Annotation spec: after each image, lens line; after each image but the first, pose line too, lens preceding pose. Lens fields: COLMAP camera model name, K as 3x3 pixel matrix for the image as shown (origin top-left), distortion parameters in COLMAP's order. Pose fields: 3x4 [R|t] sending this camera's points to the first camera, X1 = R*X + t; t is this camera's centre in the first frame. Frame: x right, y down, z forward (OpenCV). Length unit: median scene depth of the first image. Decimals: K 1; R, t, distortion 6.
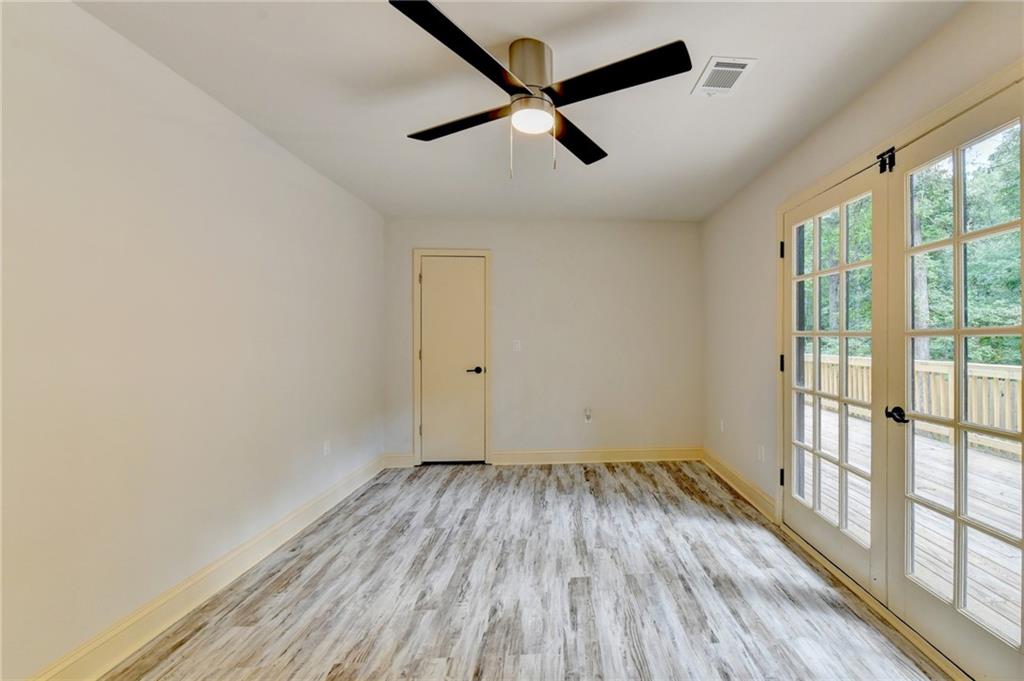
lens RADIAL K [[432.0, 0, 594.0], [0, 432.0, 332.2], [0, 0, 1]] dist [-0.006959, 0.000176]
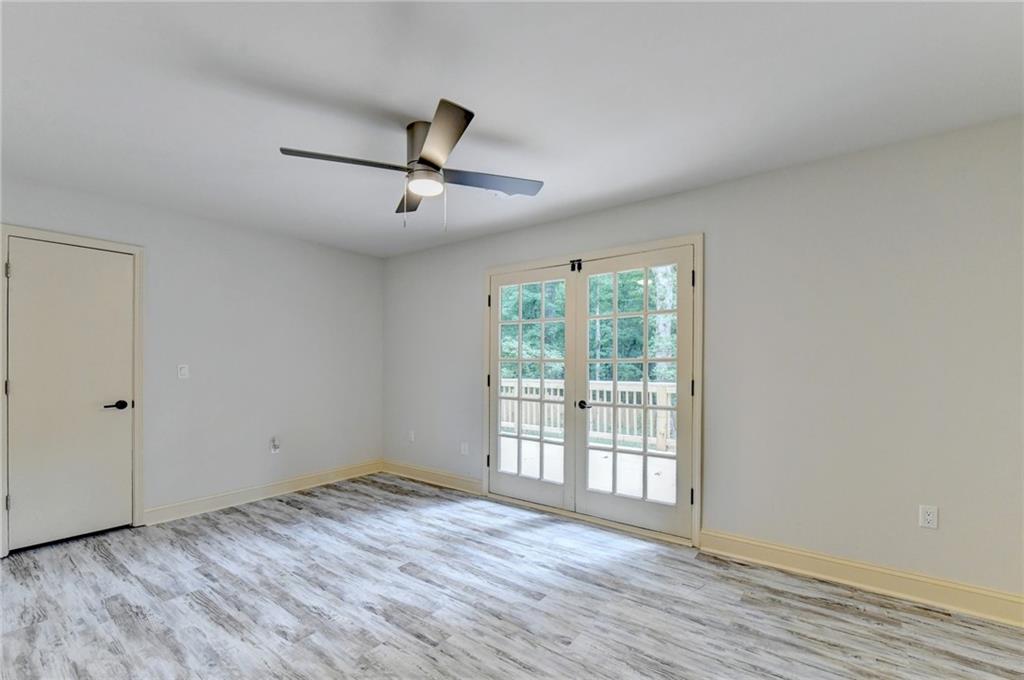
lens RADIAL K [[432.0, 0, 524.3], [0, 432.0, 360.9], [0, 0, 1]] dist [-0.006959, 0.000176]
pose [[0.650919, 0.006073, 0.759123, -0.608492], [-0.015416, 0.999868, 0.005220, -0.003369], [-0.758991, -0.015101, 0.650926, -0.012989]]
